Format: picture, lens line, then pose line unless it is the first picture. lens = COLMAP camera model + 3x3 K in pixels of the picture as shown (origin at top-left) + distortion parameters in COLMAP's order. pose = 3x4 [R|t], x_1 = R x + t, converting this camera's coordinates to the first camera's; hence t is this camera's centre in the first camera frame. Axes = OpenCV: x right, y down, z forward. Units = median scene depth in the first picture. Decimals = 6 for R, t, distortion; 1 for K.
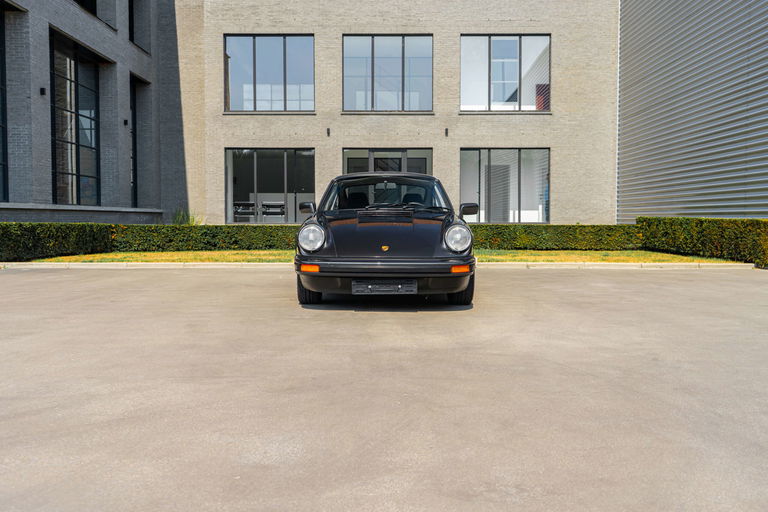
lens RADIAL K [[774.9, 0, 384.0], [0, 774.9, 256.0], [0, 0, 1]] dist [0.008307, 0.004811]
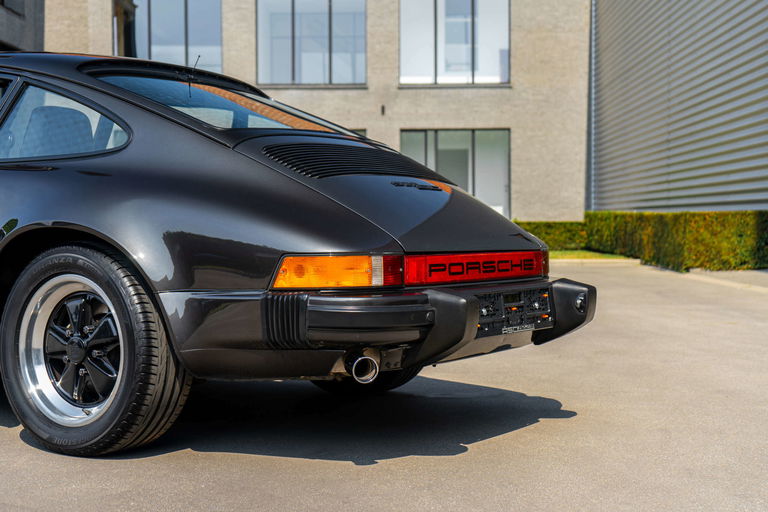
lens RADIAL K [[1149.4, 0, 384.0], [0, 1149.4, 256.0], [0, 0, 1]] dist [0.178904, -0.875799]
pose [[0.999829, -0.002735, -0.018287, 0.106955], [0.002421, 0.999850, -0.017177, 0.015875], [0.018331, 0.017130, 0.999685, -0.223245]]
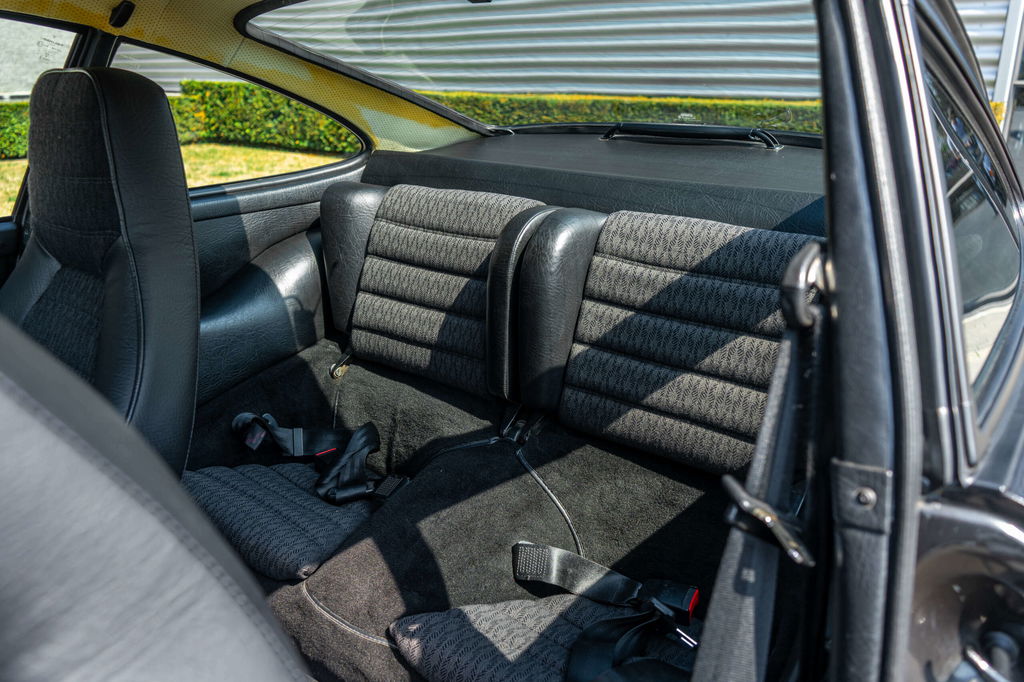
lens RADIAL K [[840.9, 0, 512.0], [0, 840.9, 341.0], [0, 0, 1]] dist [-0.001421, 0.002014]
pose [[0.644592, -0.249369, 0.722715, -0.004564], [0.044341, 0.955912, 0.290285, -0.030017], [-0.763240, -0.155069, 0.627231, 0.337785]]
